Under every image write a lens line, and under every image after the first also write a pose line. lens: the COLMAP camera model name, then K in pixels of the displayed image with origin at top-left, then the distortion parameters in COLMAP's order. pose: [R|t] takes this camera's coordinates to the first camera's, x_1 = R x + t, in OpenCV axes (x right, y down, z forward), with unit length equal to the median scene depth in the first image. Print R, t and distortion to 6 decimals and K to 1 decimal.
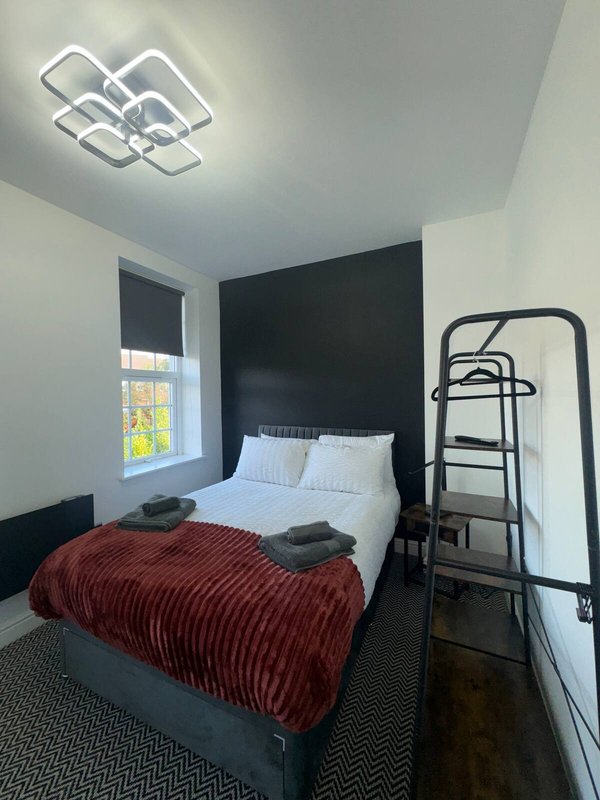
lens RADIAL K [[321.6, 0, 300.0], [0, 321.6, 400.0], [0, 0, 1]] dist [-0.002221, 0.000085]
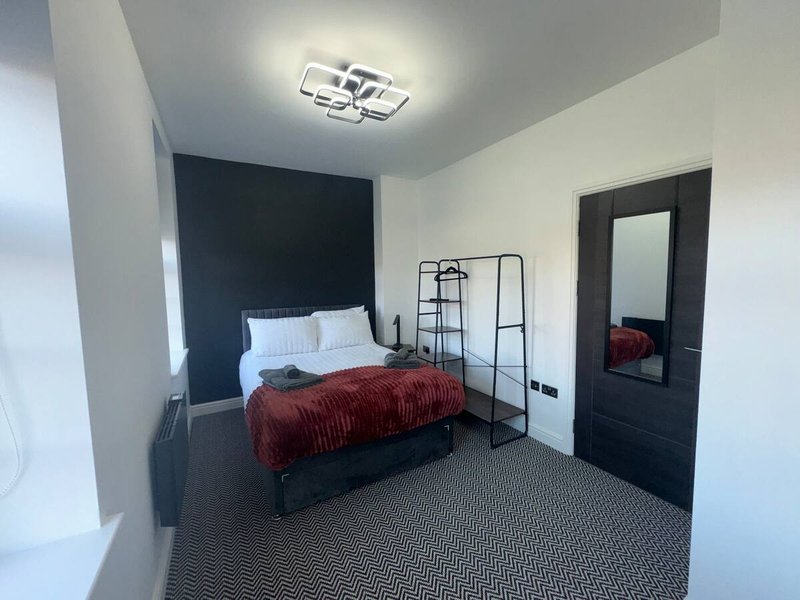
lens RADIAL K [[319.2, 0, 398.8], [0, 319.2, 300.4], [0, 0, 1]] dist [-0.001550, 0.000069]
pose [[0.579520, -0.057935, 0.812896, -1.586651], [0.026512, 0.998282, 0.052246, 0.012465], [-0.814527, -0.008726, 0.580060, -0.026836]]
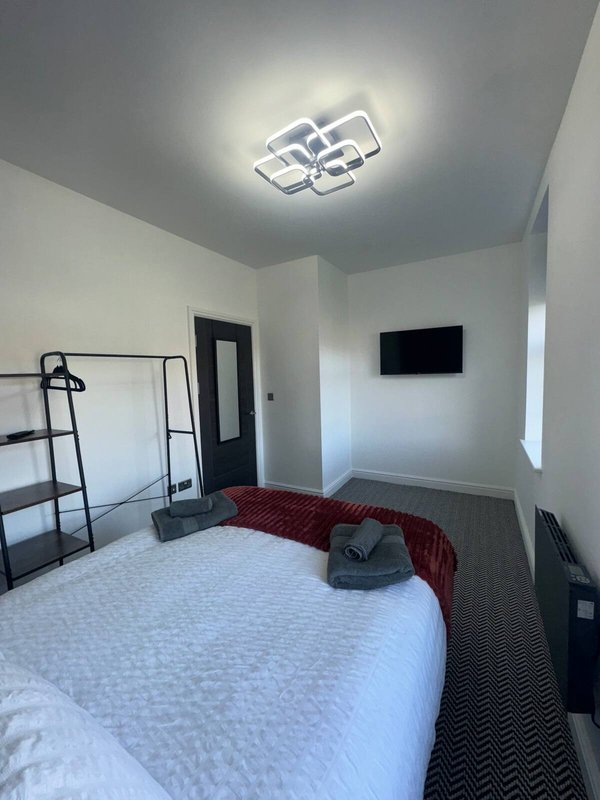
lens RADIAL K [[319.2, 0, 300.0], [0, 319.2, 400.0], [0, 0, 1]] dist [-0.001550, 0.000069]
pose [[-0.995111, 0.042350, 0.089217, -0.551265], [0.051538, 0.993310, 0.103335, -0.046847], [-0.084244, 0.107428, -0.990637, 2.162988]]
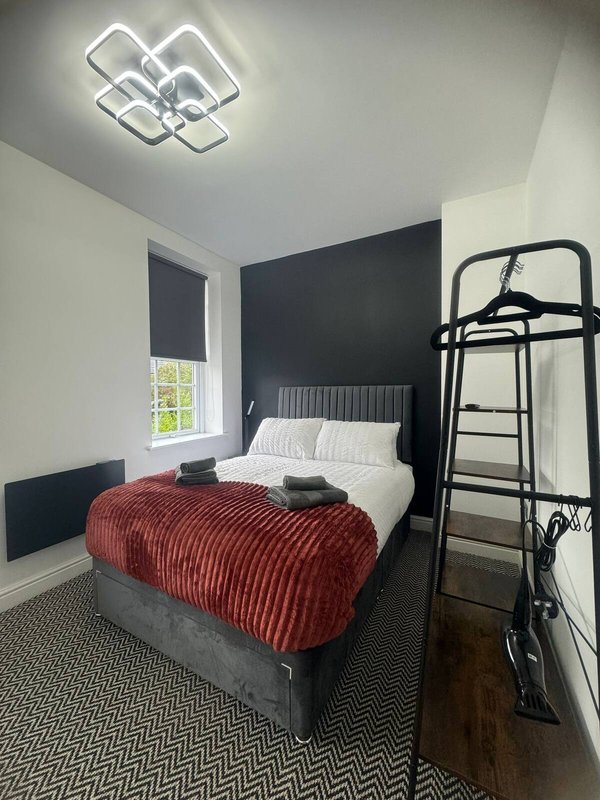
lens RADIAL K [[319.2, 0, 300.0], [0, 319.2, 400.0], [0, 0, 1]] dist [-0.001550, 0.000069]
pose [[0.998607, 0.011962, -0.051383, -0.006886], [-0.011285, 0.999846, 0.013437, 0.113597], [0.051535, -0.012838, 0.998589, -0.051961]]
